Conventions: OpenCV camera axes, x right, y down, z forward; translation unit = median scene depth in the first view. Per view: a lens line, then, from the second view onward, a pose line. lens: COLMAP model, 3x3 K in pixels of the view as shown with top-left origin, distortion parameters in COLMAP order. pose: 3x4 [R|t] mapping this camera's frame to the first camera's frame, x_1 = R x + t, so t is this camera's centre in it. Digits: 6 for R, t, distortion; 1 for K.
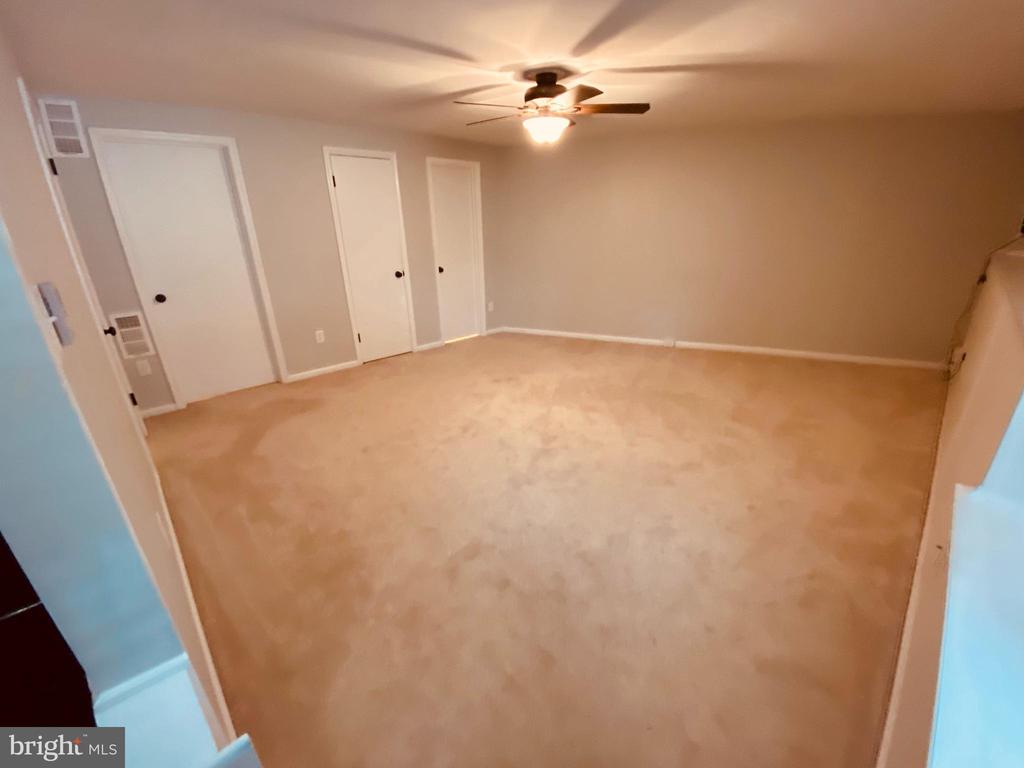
lens RADIAL K [[414.9, 0, 514.6], [0, 414.9, 377.0], [0, 0, 1]] dist [0.030187, -0.025801]
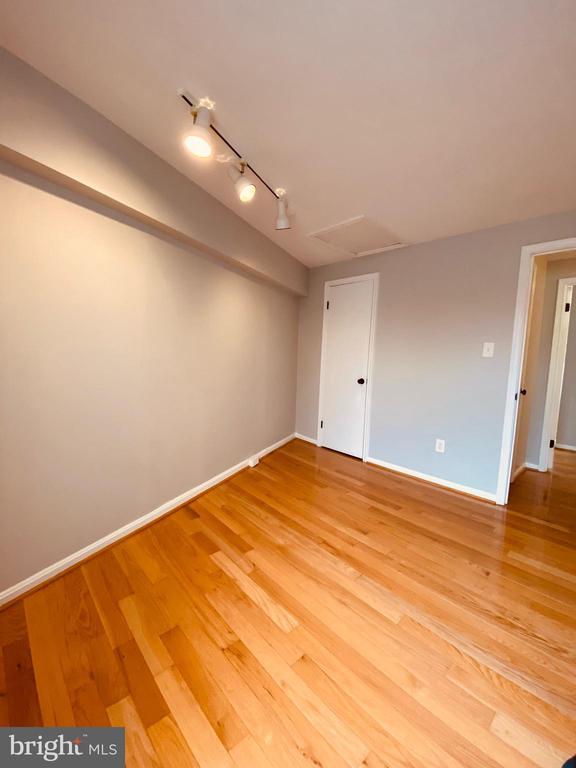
lens RADIAL K [[311.2, 0, 288.0], [0, 311.2, 384.0], [0, 0, 1]] dist [0.030187, -0.025801]
pose [[0.010188, 0.106753, -0.994233, 0.780515], [-0.409399, 0.907577, 0.093254, -0.374267], [0.912298, 0.406088, 0.052951, 1.254628]]
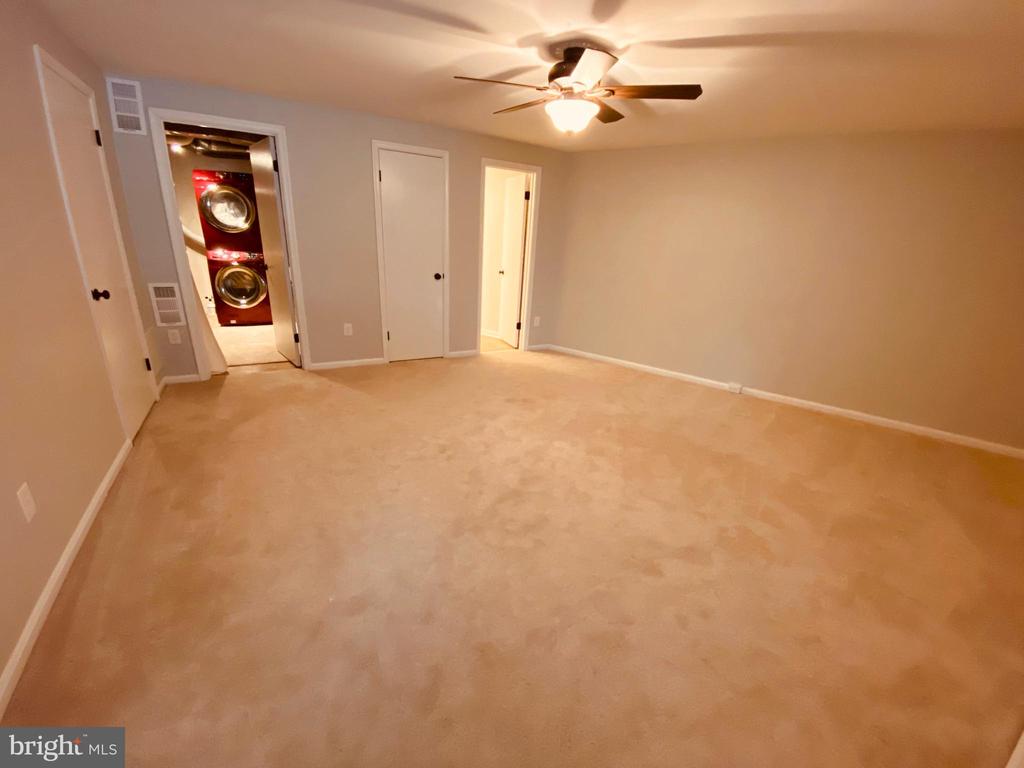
lens RADIAL K [[414.9, 0, 514.6], [0, 414.9, 377.0], [0, 0, 1]] dist [0.030187, -0.025801]
pose [[0.967977, 0.143322, -0.206105, 0.199974], [-0.151568, 0.988138, -0.024706, -0.029327], [0.200119, 0.055154, 0.978218, 0.165334]]
